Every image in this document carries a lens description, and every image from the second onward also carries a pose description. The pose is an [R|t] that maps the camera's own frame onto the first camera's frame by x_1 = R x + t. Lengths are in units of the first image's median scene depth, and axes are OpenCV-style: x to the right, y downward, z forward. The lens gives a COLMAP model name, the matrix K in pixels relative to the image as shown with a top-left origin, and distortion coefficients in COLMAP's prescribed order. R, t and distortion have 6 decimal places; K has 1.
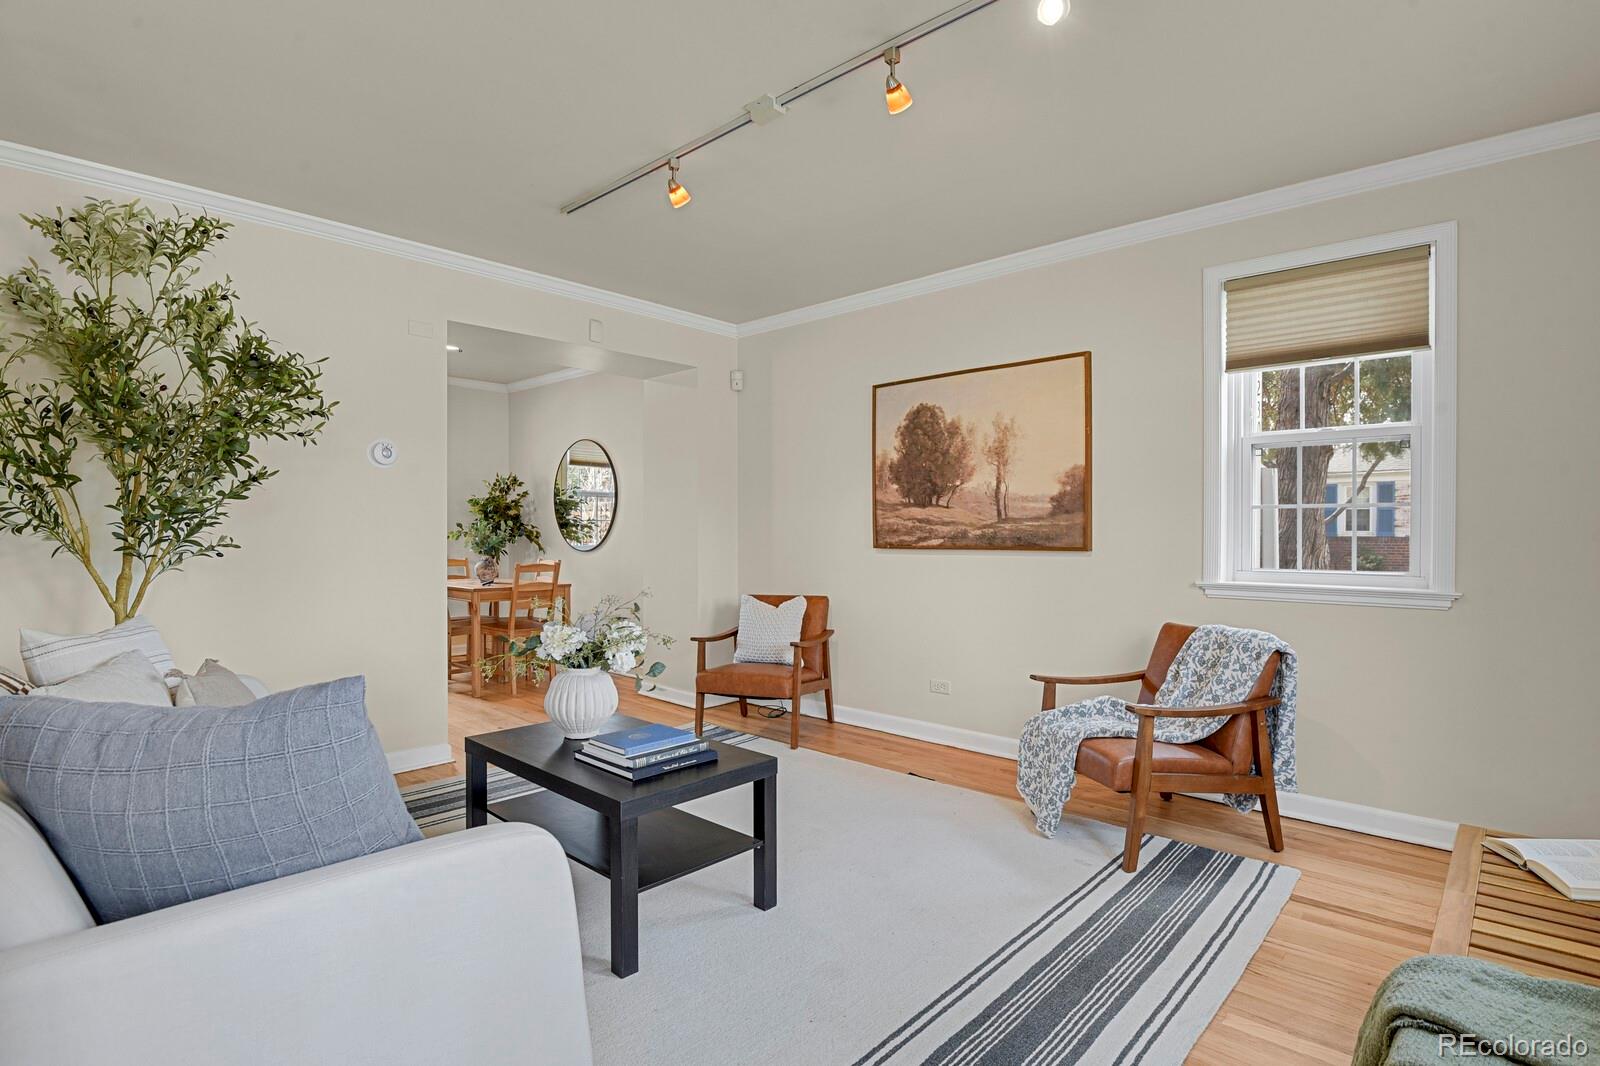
lens RADIAL K [[780.7, 0, 805.8], [0, 780.7, 546.6], [0, 0, 1]] dist [-0.023964, -0.004990]
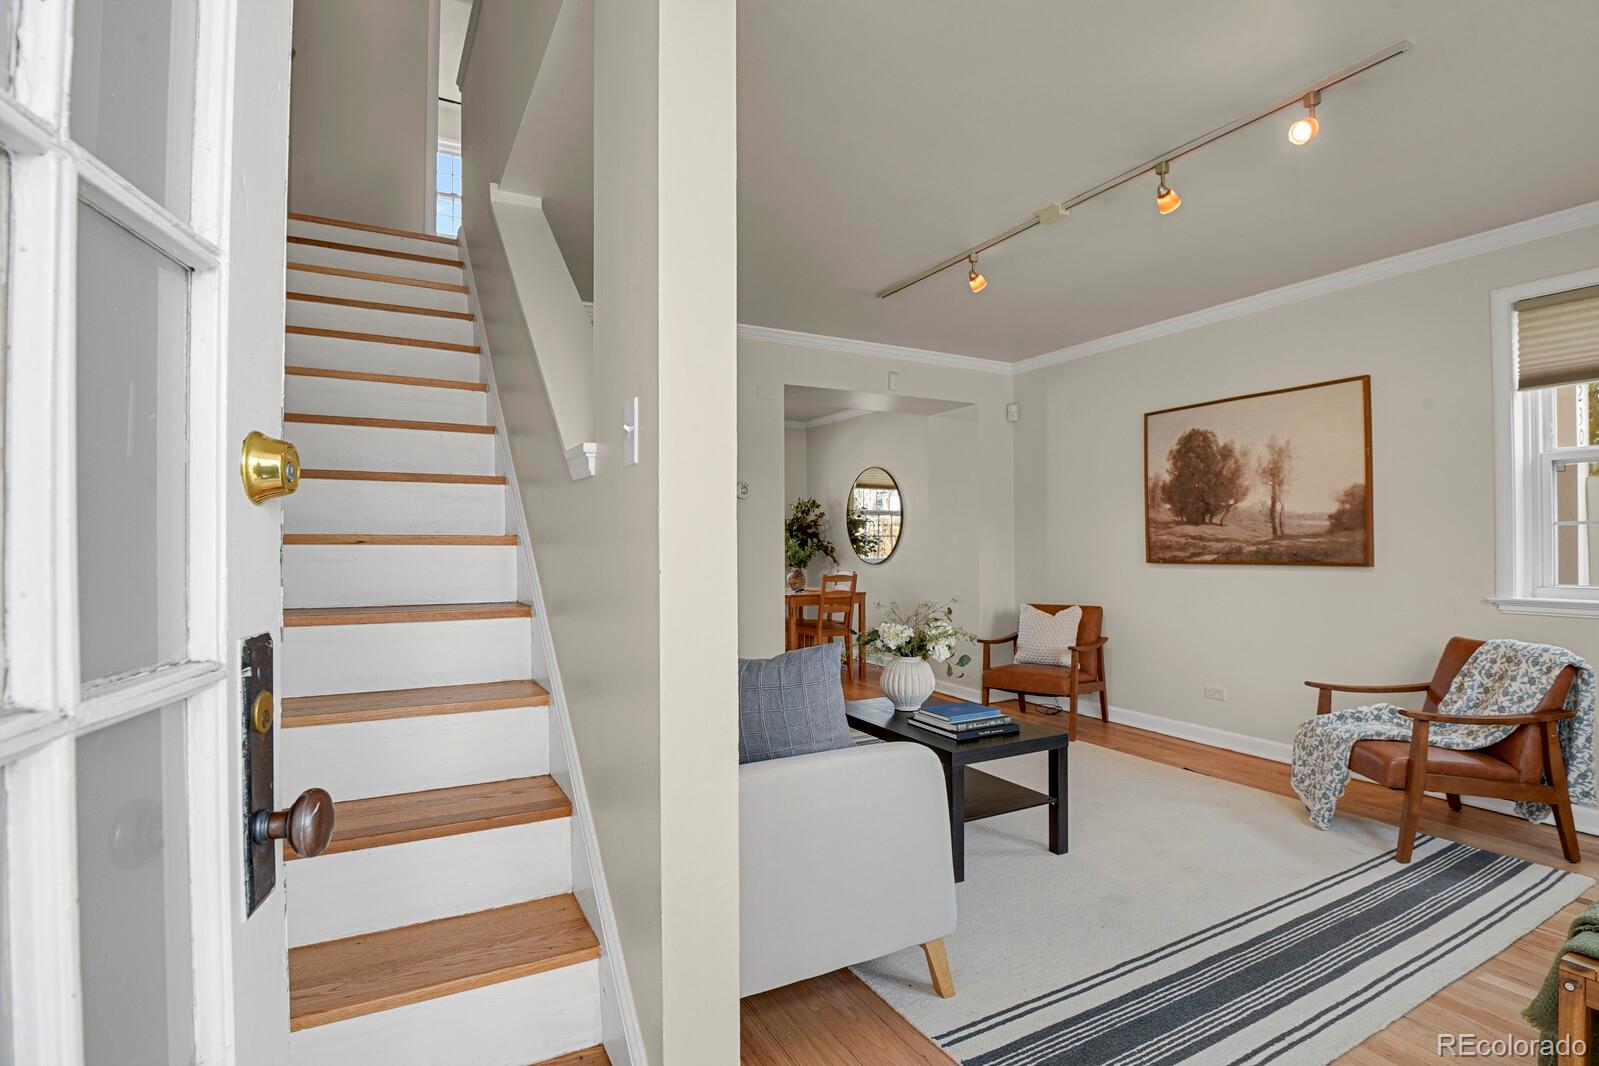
lens RADIAL K [[780.3, 0, 803.1], [0, 780.3, 541.6], [0, 0, 1]] dist [-0.023964, -0.004990]
pose [[0.948260, -0.006628, -0.317426, -0.027035], [0.000416, 0.999807, -0.019636, -0.007606], [0.317495, 0.018488, 0.948080, -0.204111]]
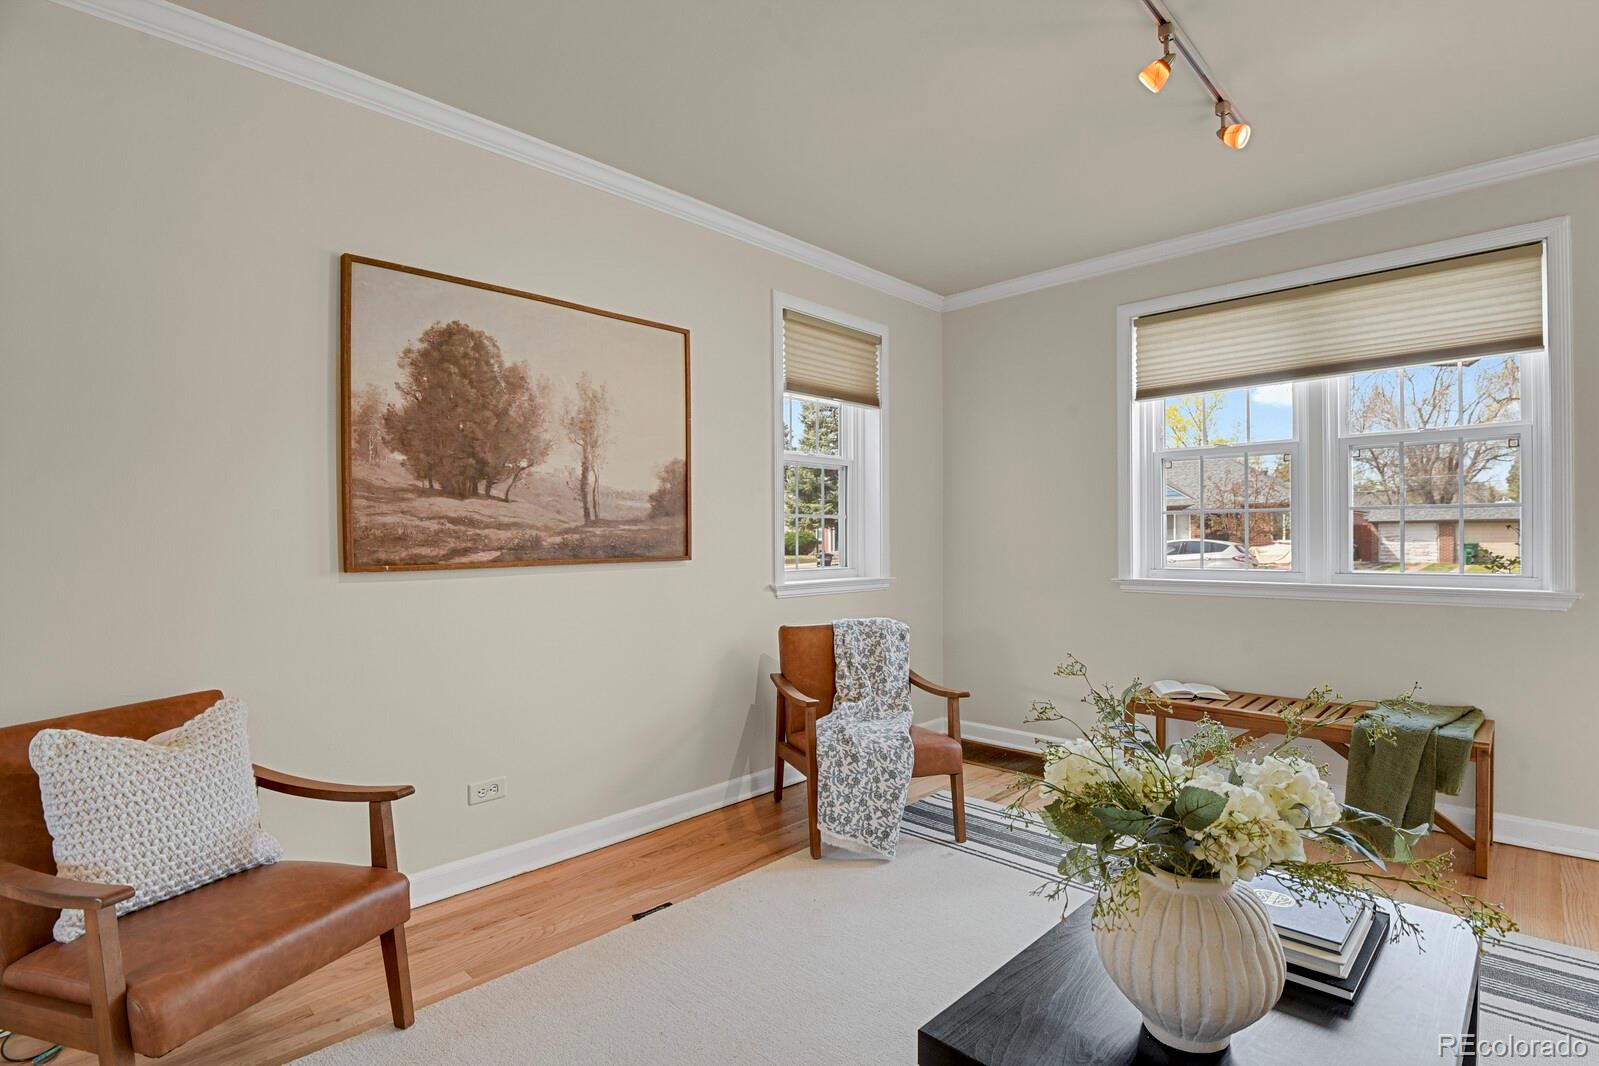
lens RADIAL K [[780.3, 0, 810.3], [0, 780.3, 538.6], [0, 0, 1]] dist [-0.023964, -0.004990]
pose [[0.020572, -0.004639, 0.999778, -0.480058], [0.023958, 0.999704, 0.004146, -0.017527], [-0.999501, 0.023867, 0.020678, 0.805244]]
